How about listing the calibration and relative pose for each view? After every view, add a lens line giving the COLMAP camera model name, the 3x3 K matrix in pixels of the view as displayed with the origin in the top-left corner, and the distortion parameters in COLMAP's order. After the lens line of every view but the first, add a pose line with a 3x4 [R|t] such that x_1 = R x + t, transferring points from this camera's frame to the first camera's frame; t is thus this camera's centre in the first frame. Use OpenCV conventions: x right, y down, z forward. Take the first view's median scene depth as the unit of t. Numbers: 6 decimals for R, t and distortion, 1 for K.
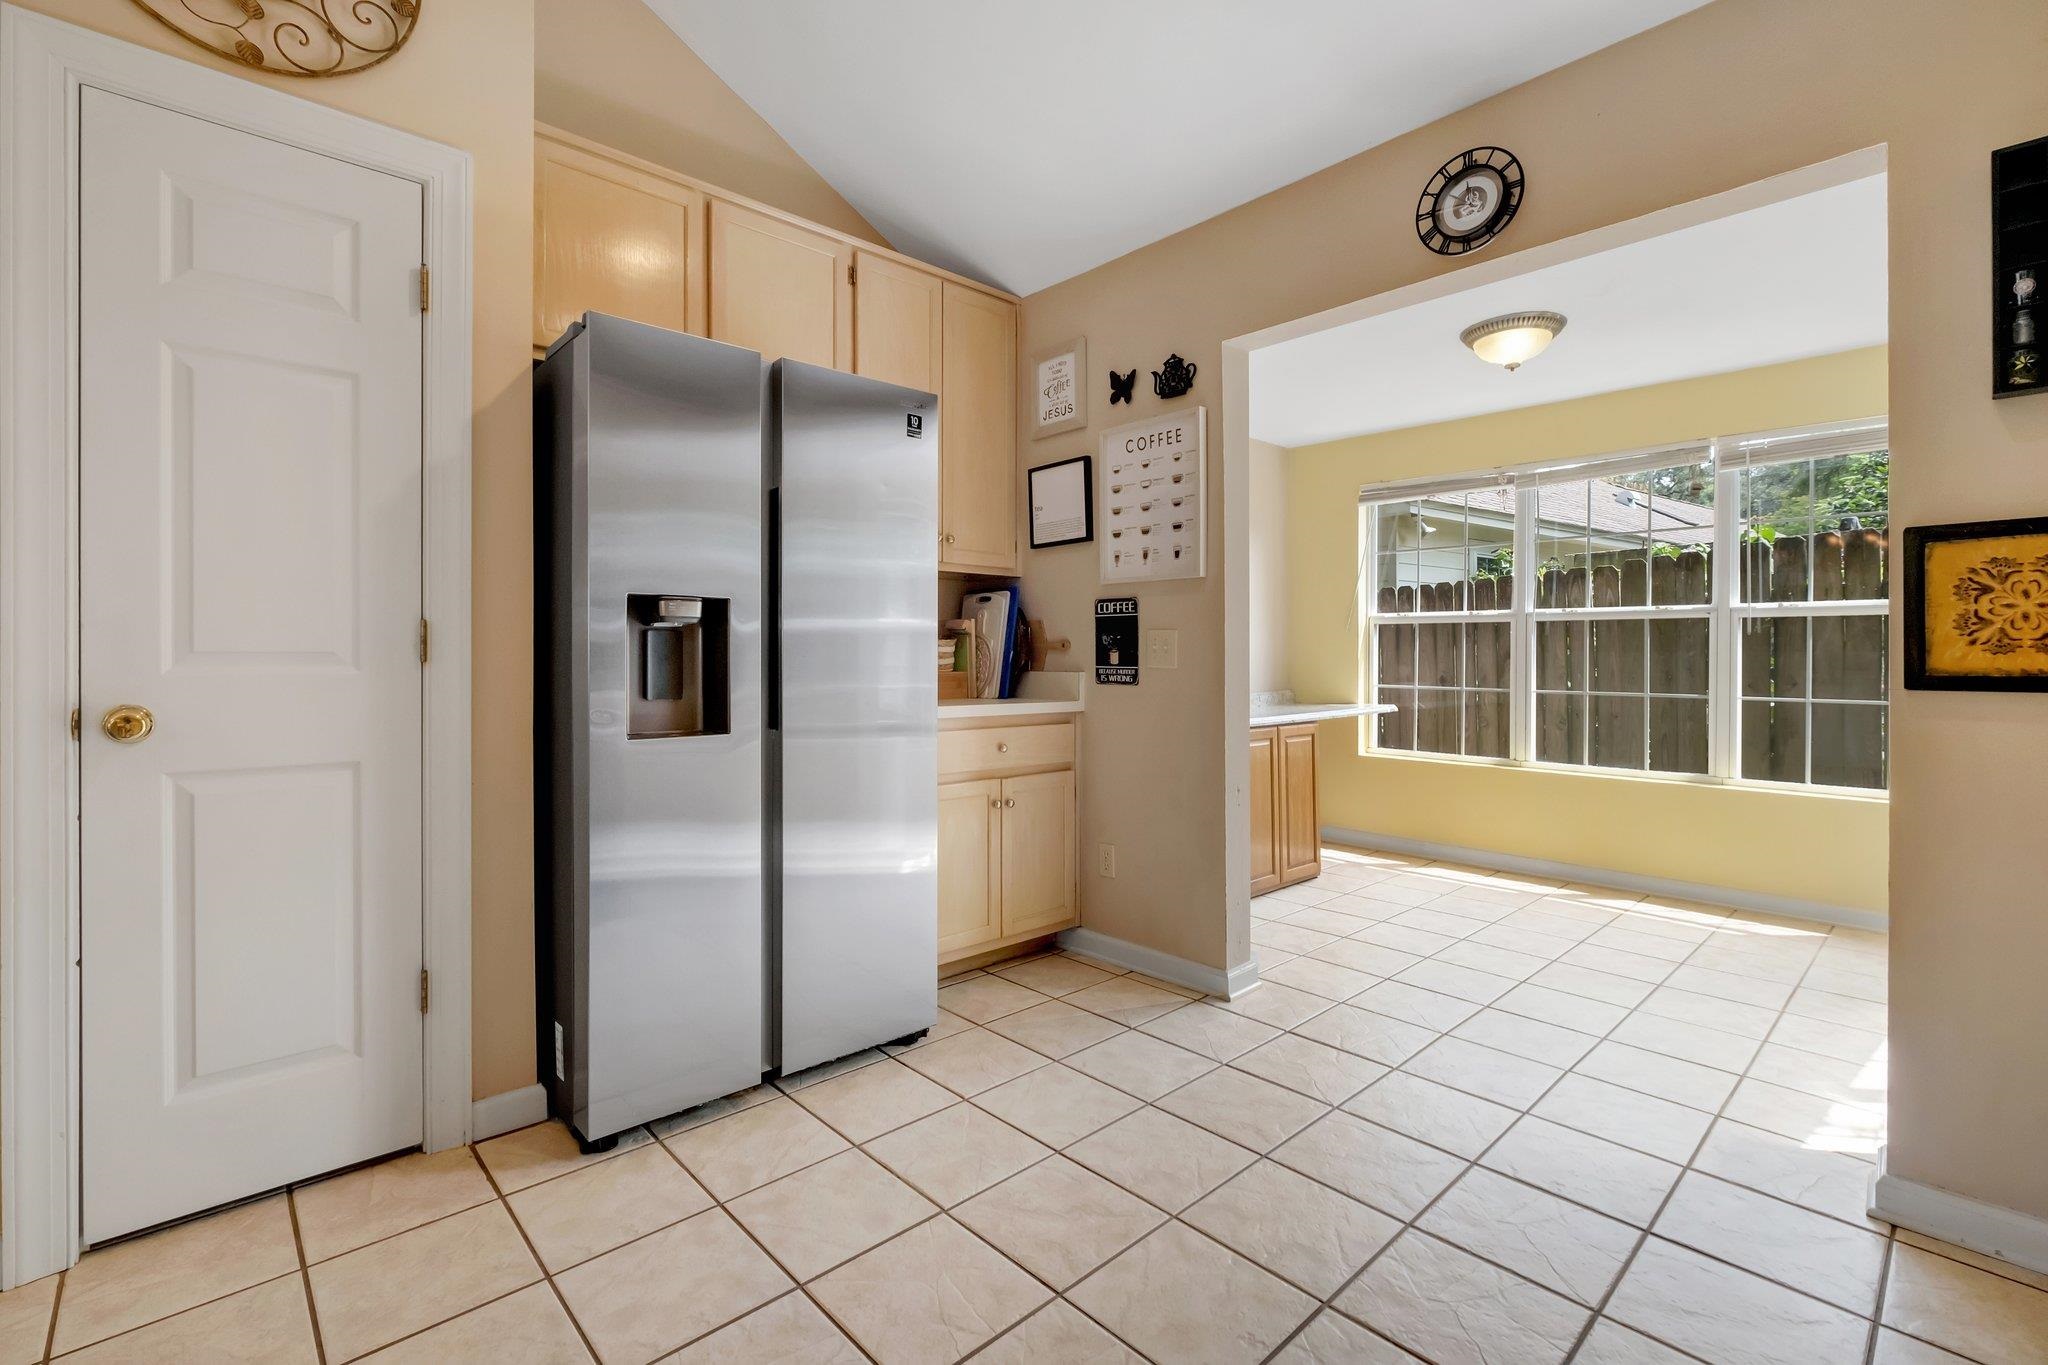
lens RADIAL K [[902.9, 0, 1008.7], [0, 902.9, 658.8], [0, 0, 1]] dist [-0.004522, 0.000018]
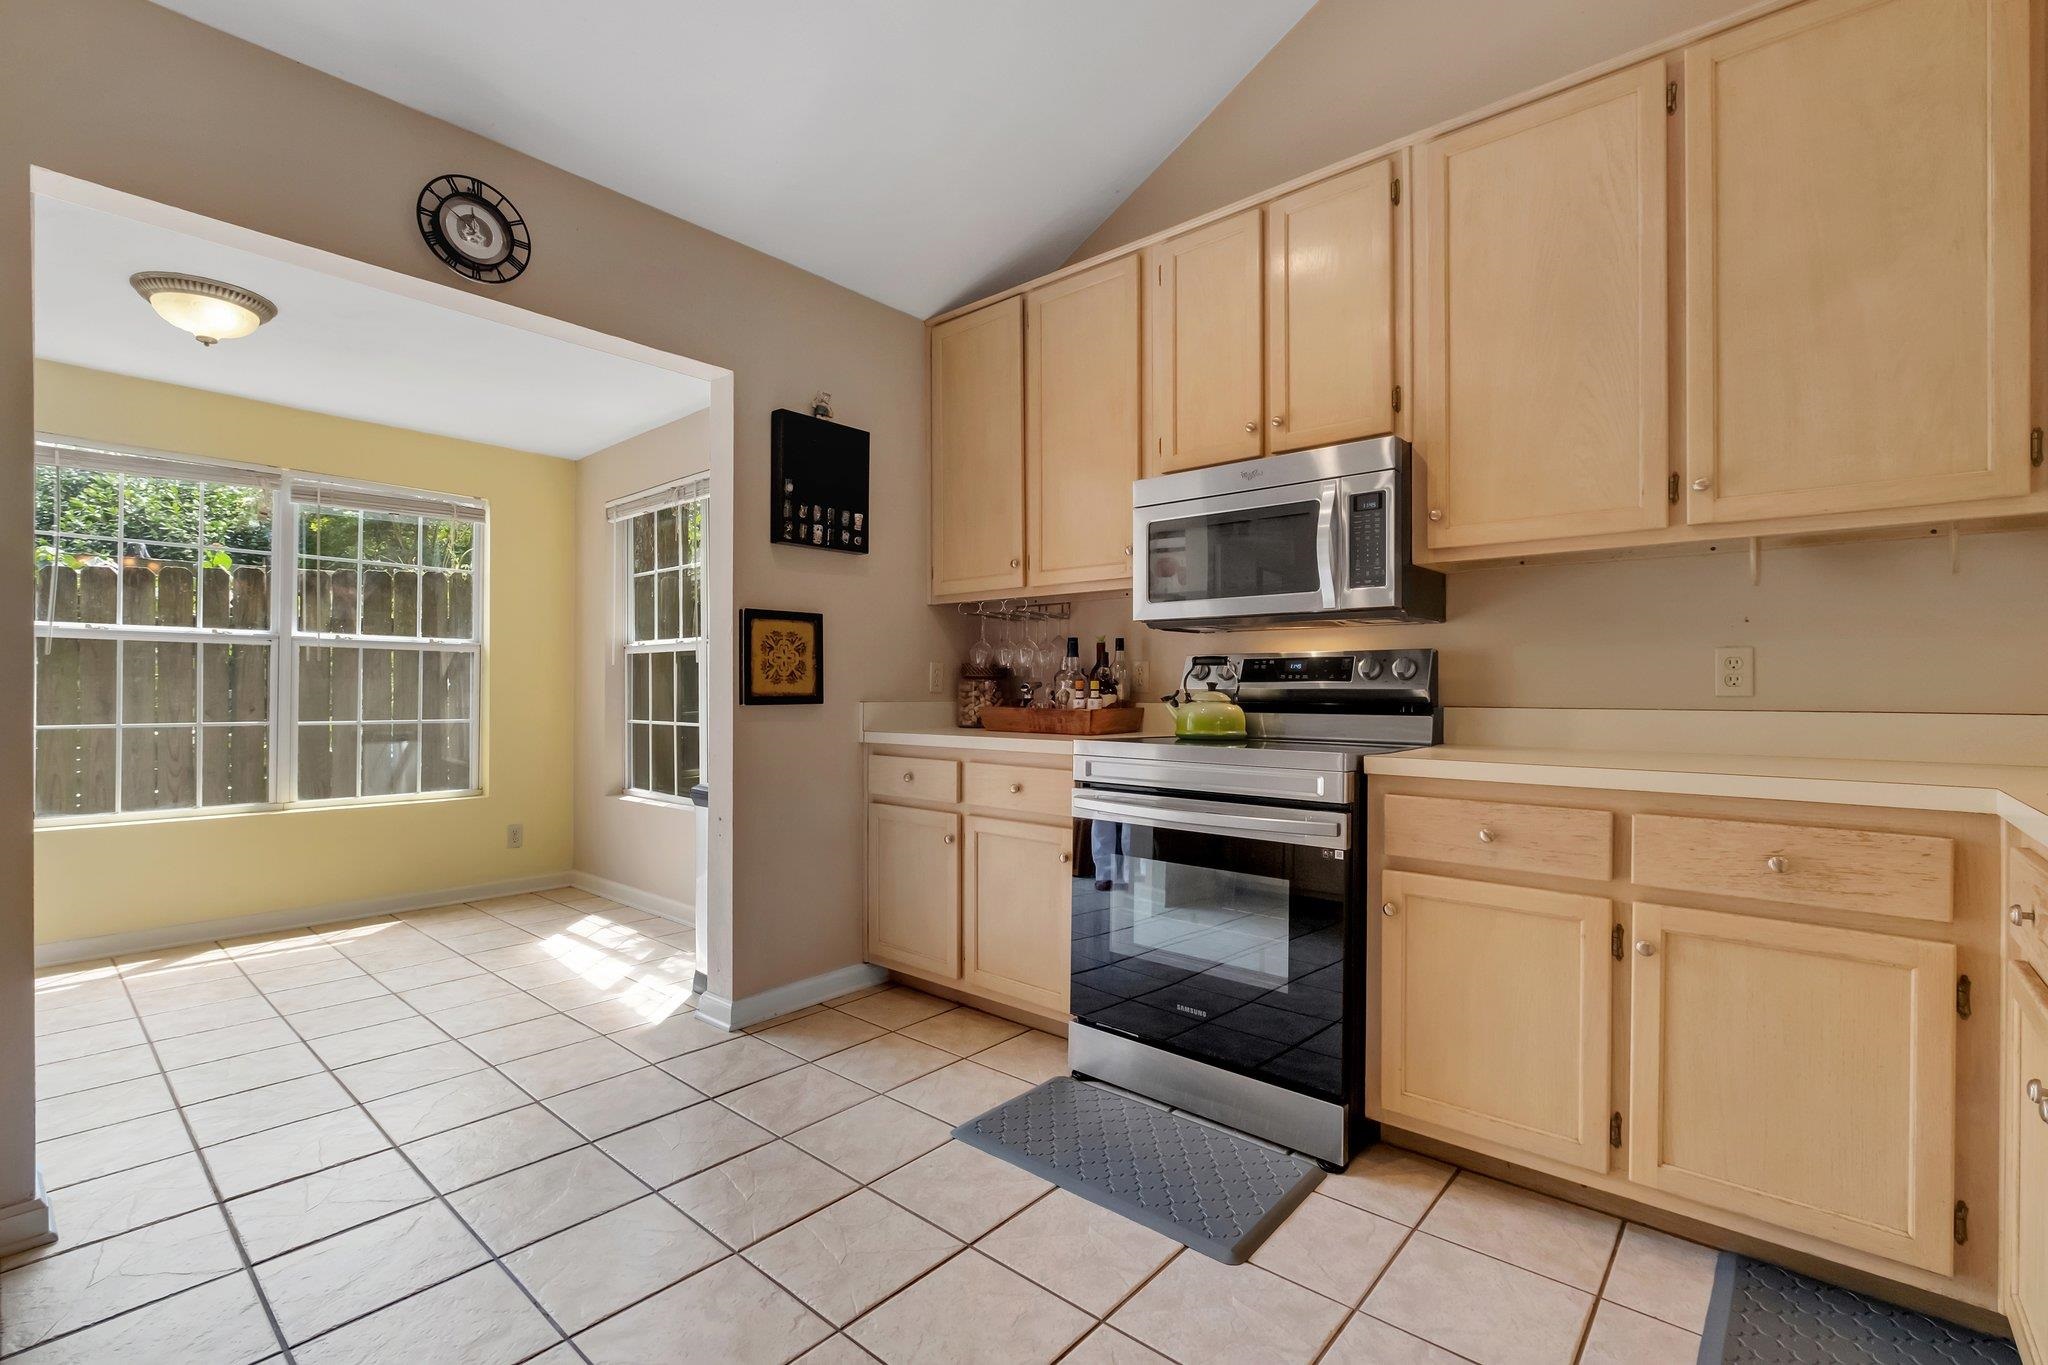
lens RADIAL K [[904.2, 0, 1015.7], [0, 904.2, 682.1], [0, 0, 1]] dist [-0.004950, -0.000053]
pose [[-0.112261, 0.003502, 0.993673, -0.314283], [-0.001041, 0.999993, -0.003642, -0.001079], [-0.993678, -0.001443, -0.112257, 0.294904]]
